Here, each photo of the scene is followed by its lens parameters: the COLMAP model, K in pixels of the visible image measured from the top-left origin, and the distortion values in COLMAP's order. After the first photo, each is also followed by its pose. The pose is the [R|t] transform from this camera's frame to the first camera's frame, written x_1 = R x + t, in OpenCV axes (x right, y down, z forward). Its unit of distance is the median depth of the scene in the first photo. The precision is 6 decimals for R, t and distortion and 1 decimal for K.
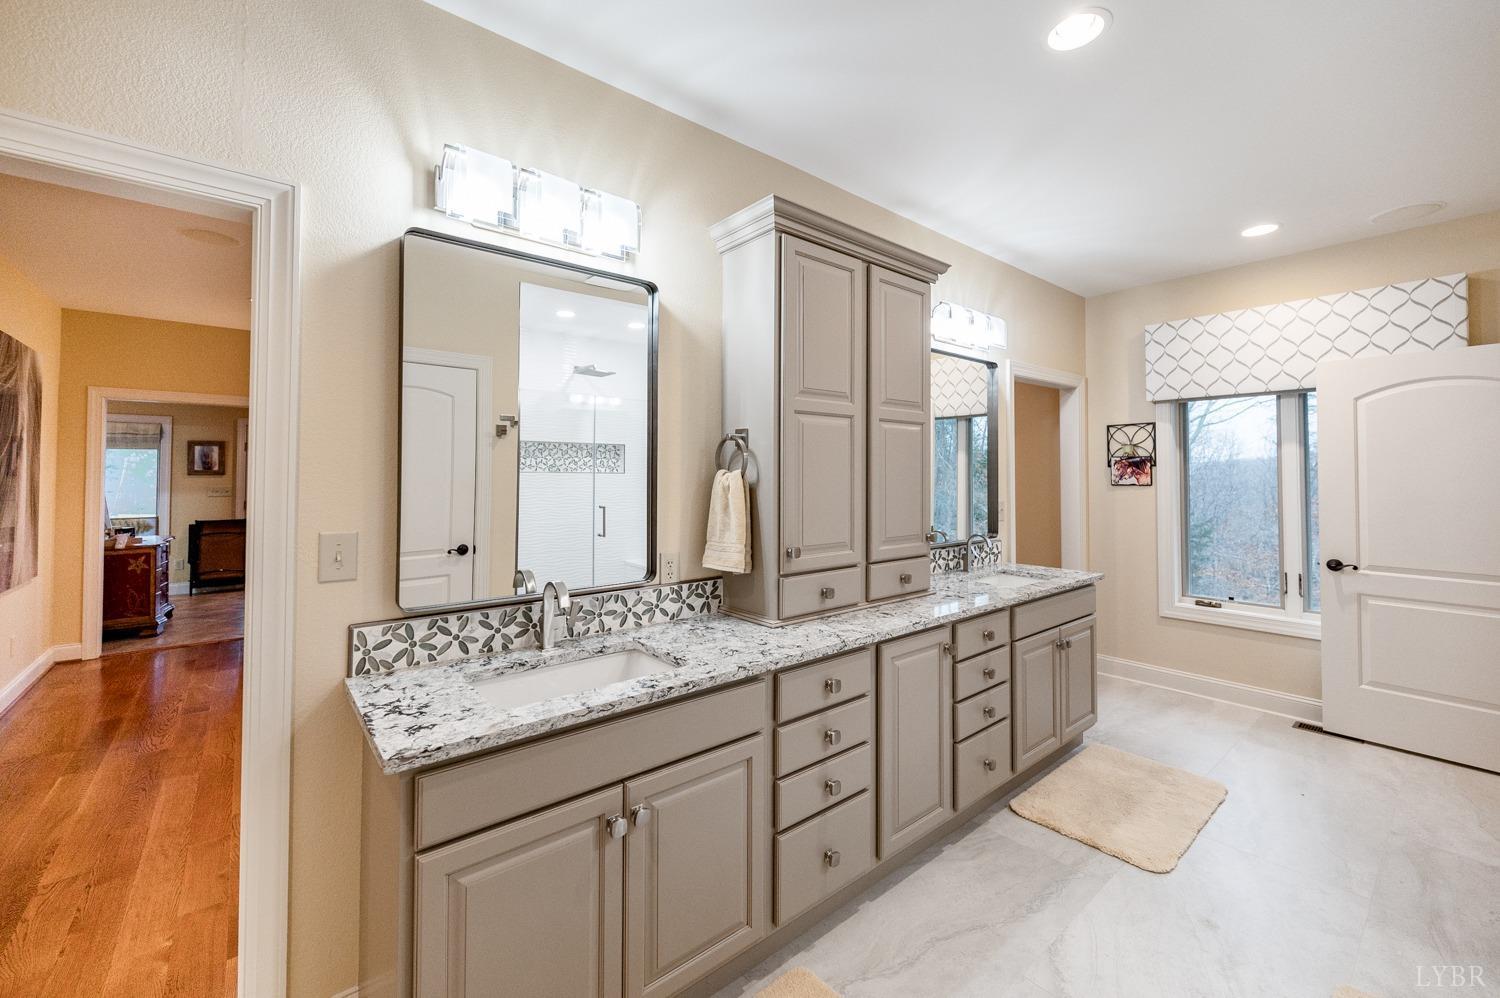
lens RADIAL K [[597.3, 0, 749.7], [0, 597.3, 490.5], [0, 0, 1]] dist [-0.000724, 0.000071]
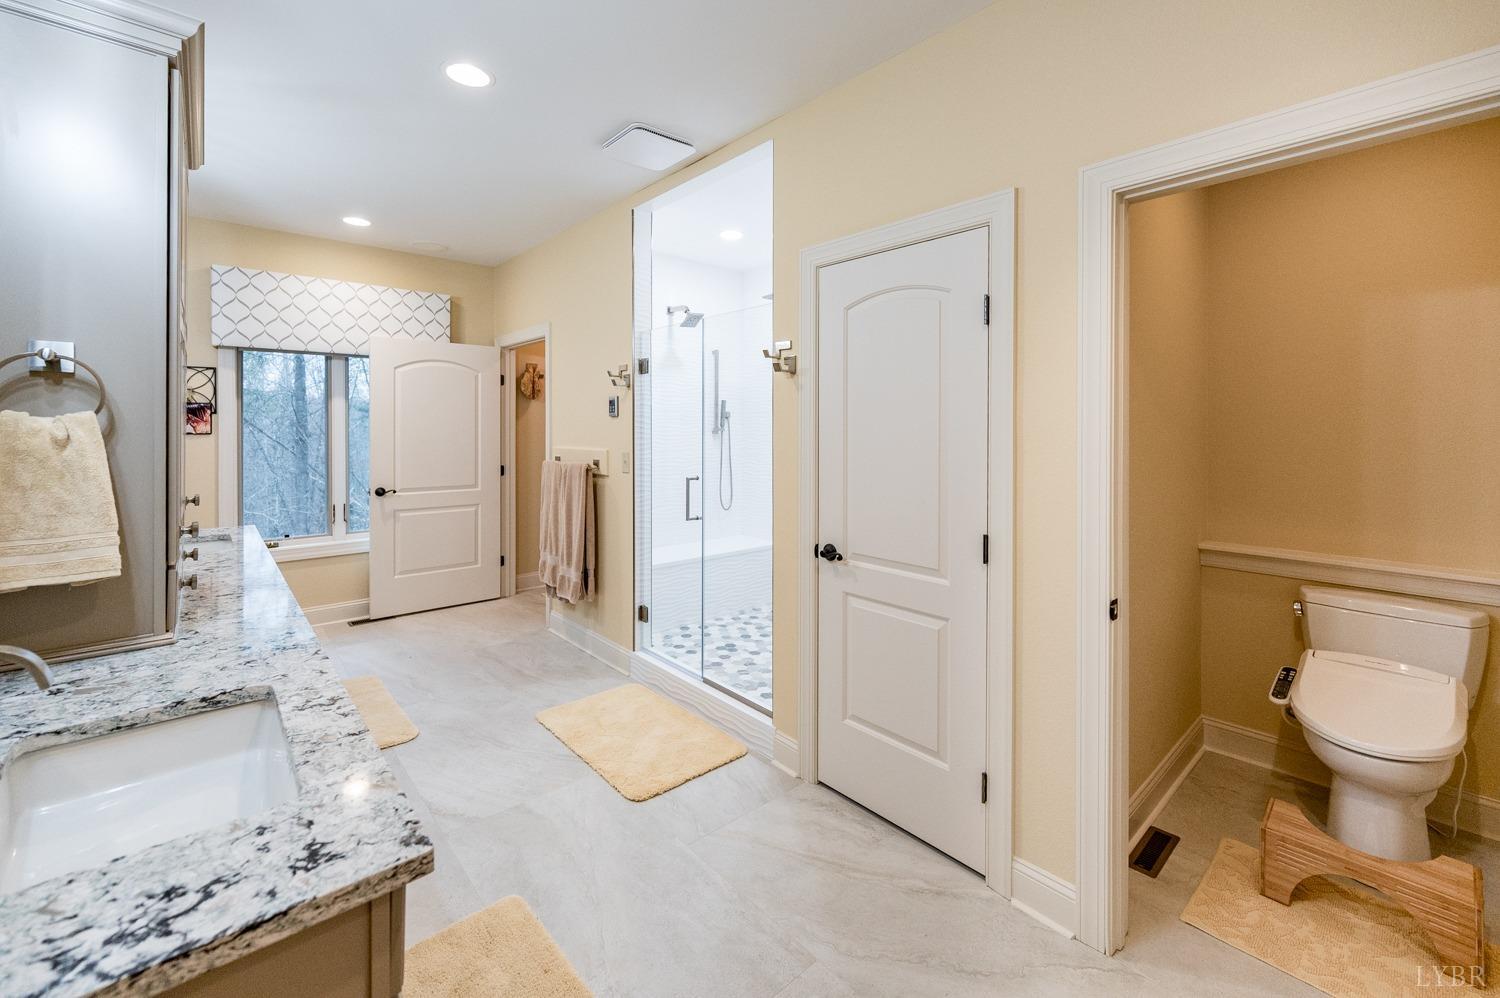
lens RADIAL K [[610.6, 0, 749.6], [0, 610.6, 479.1], [0, 0, 1]] dist [-0.000482, -0.000492]
pose [[-0.016475, -0.087020, 0.996070, -1.047226], [0.022545, 0.995920, 0.087379, -0.008700], [-0.999610, 0.023896, -0.014446, 0.539201]]
